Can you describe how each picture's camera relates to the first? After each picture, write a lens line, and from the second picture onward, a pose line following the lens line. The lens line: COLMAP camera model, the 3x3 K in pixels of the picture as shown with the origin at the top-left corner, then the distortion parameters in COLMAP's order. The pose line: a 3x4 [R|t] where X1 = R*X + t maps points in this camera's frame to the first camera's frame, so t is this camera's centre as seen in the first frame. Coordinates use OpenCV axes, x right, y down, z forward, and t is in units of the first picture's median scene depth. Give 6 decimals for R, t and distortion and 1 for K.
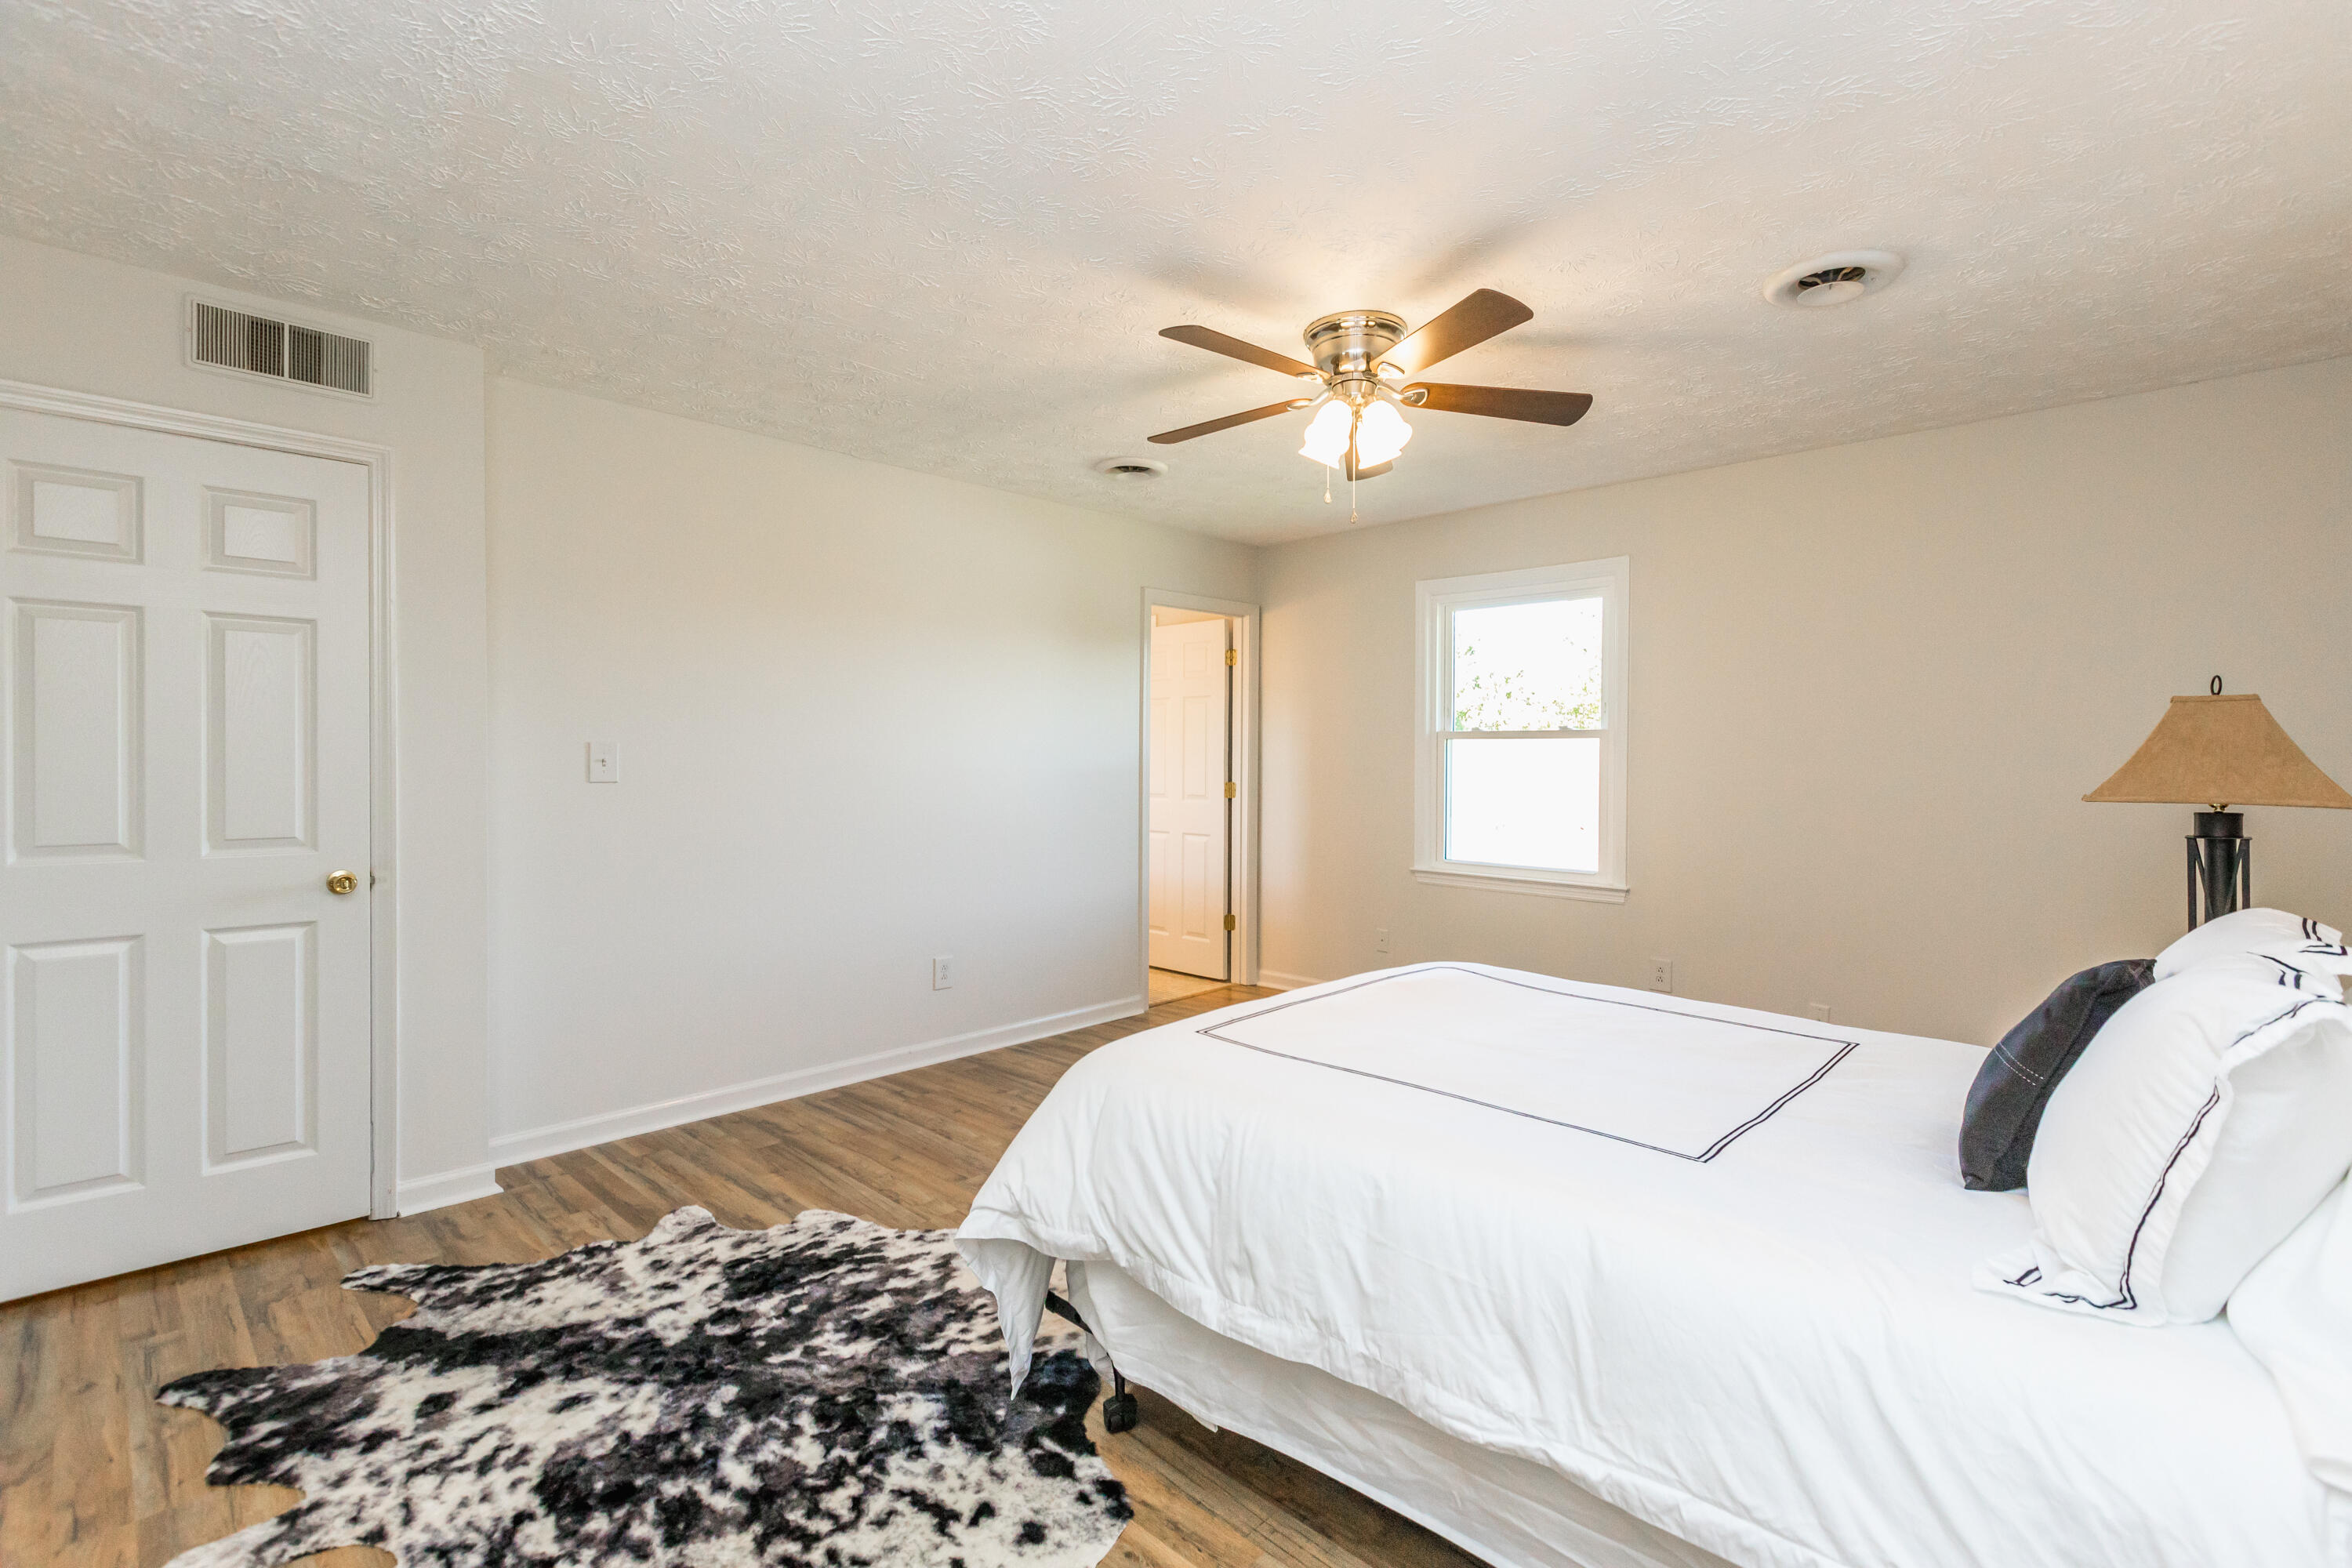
lens RADIAL K [[1084.8, 0, 1173.5], [0, 1084.8, 783.3], [0, 0, 1]] dist [-0.001428, 0.000381]
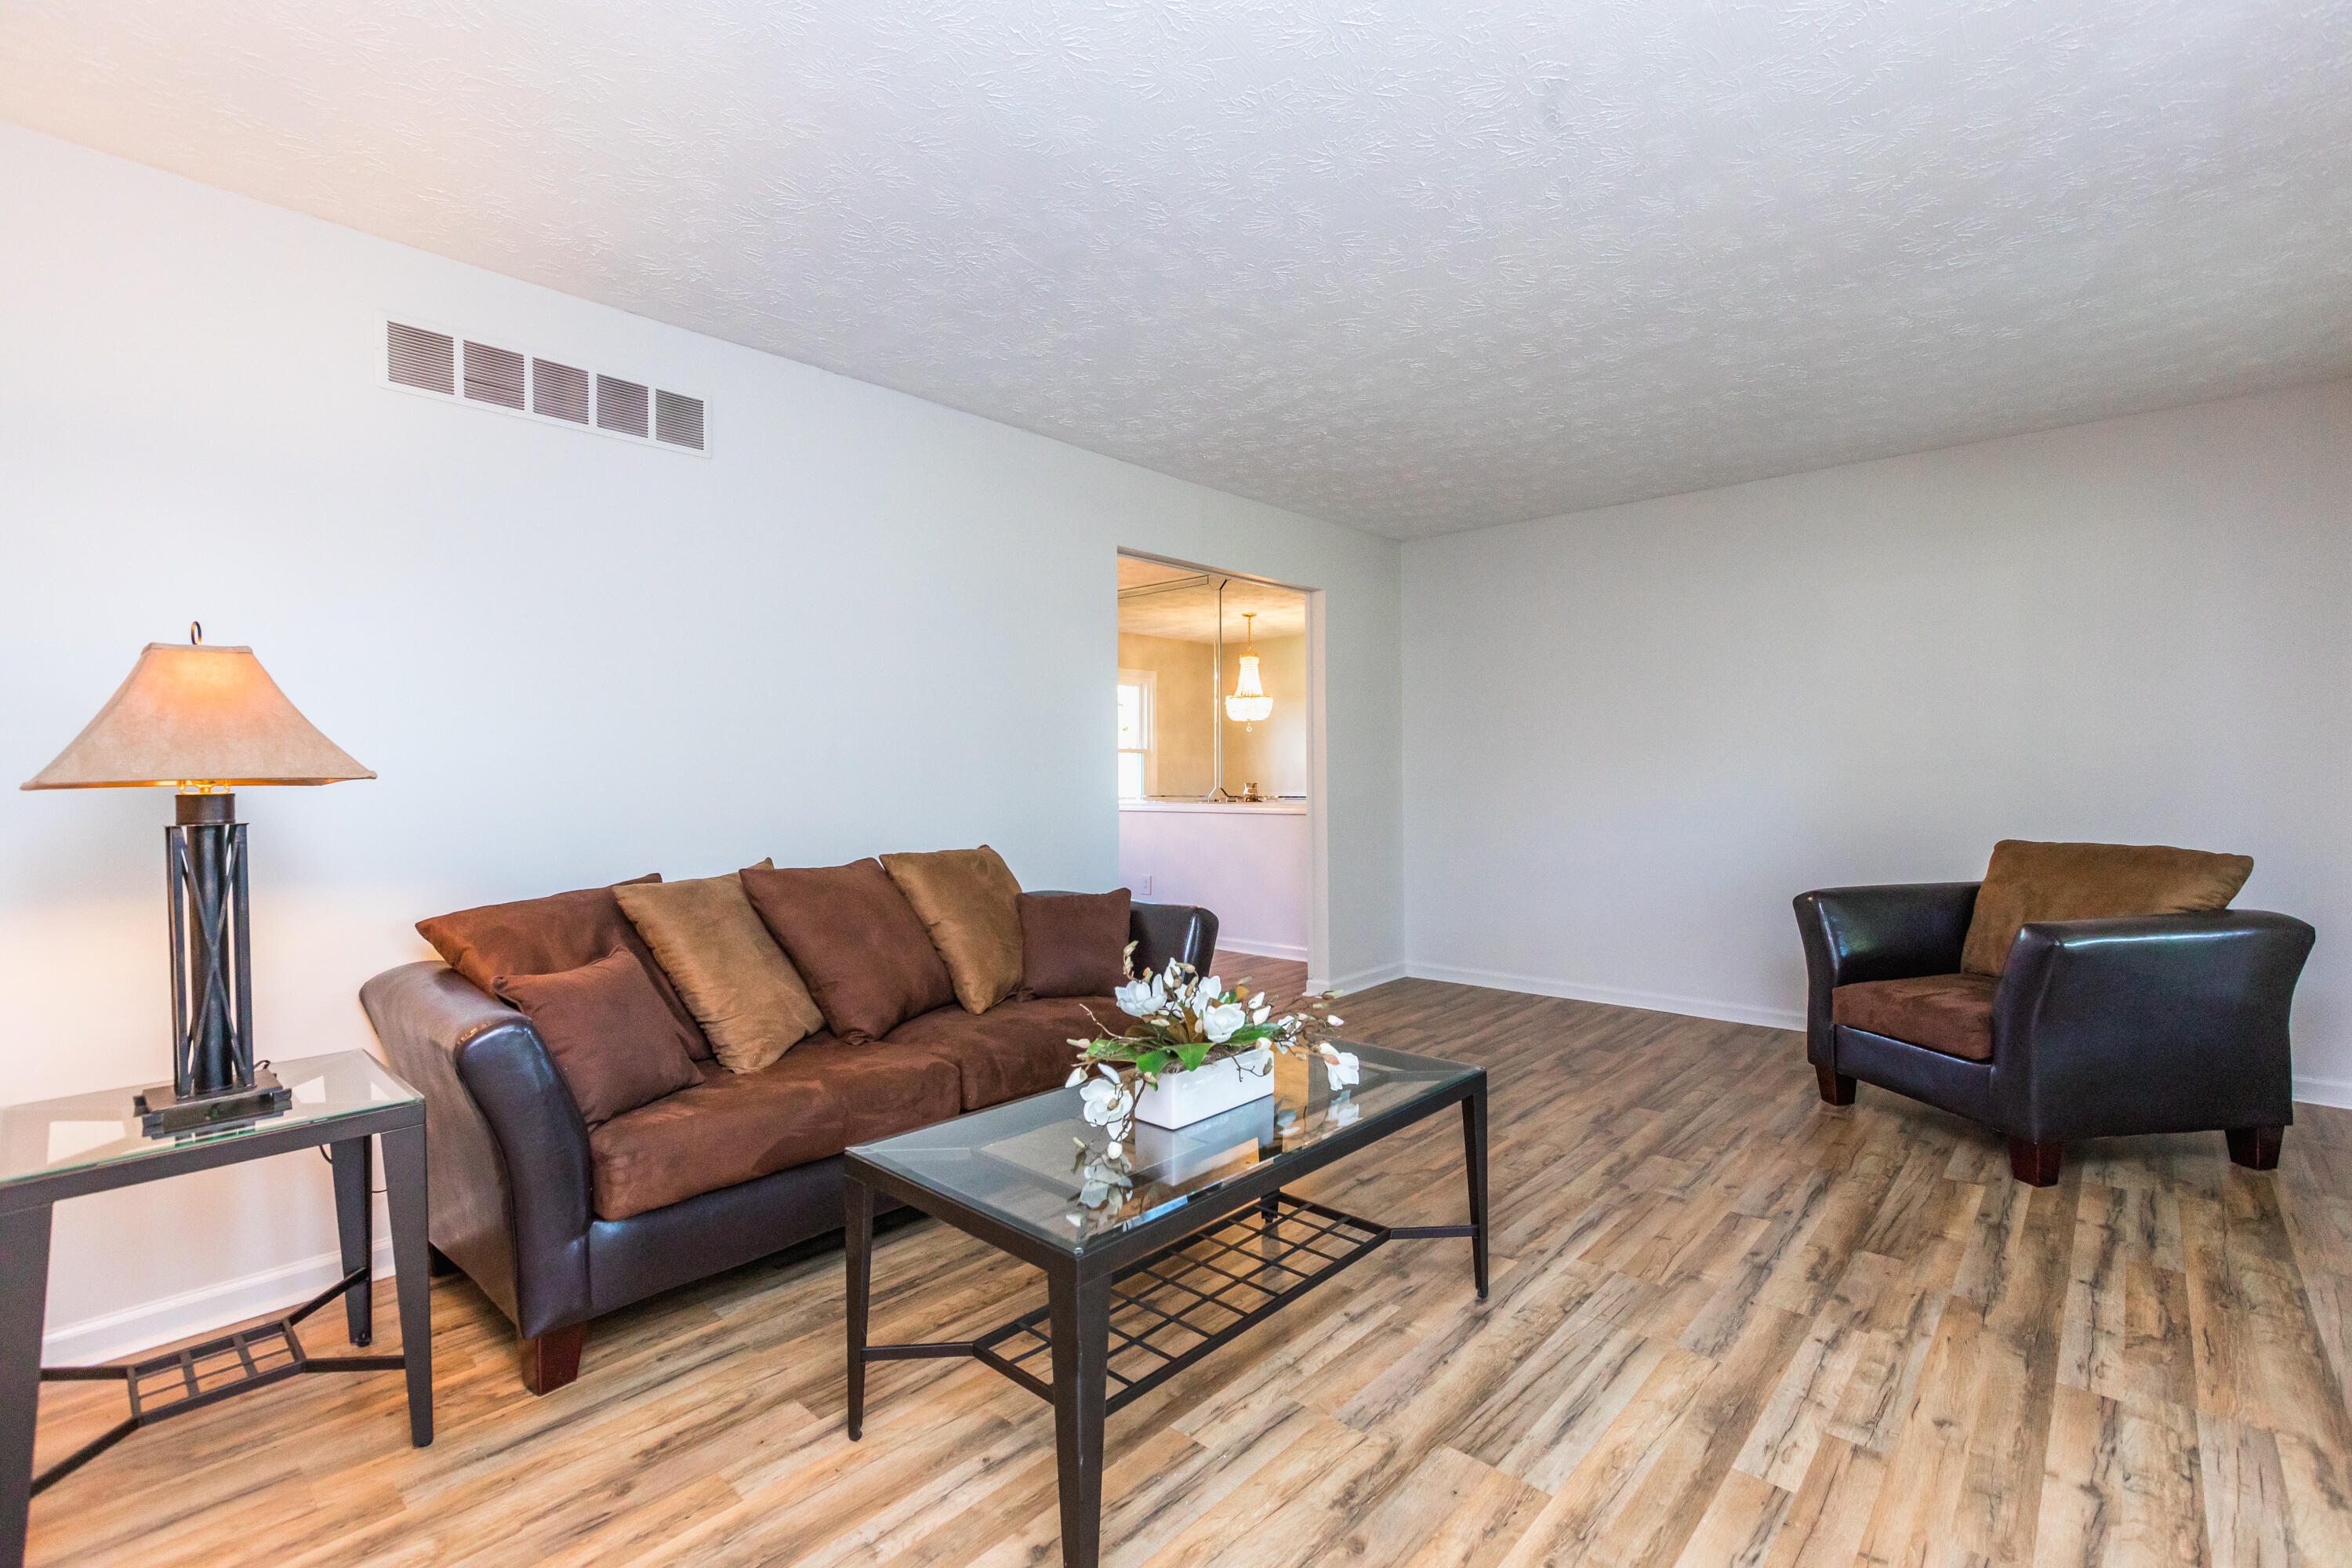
lens RADIAL K [[1084.8, 0, 1175.3], [0, 1084.8, 784.8], [0, 0, 1]] dist [-0.001428, 0.000381]
pose [[-0.056858, -0.014362, 0.998279, -0.872714], [0.005170, 0.999879, 0.014680, 0.006933], [-0.998369, 0.005995, -0.056777, 0.791711]]
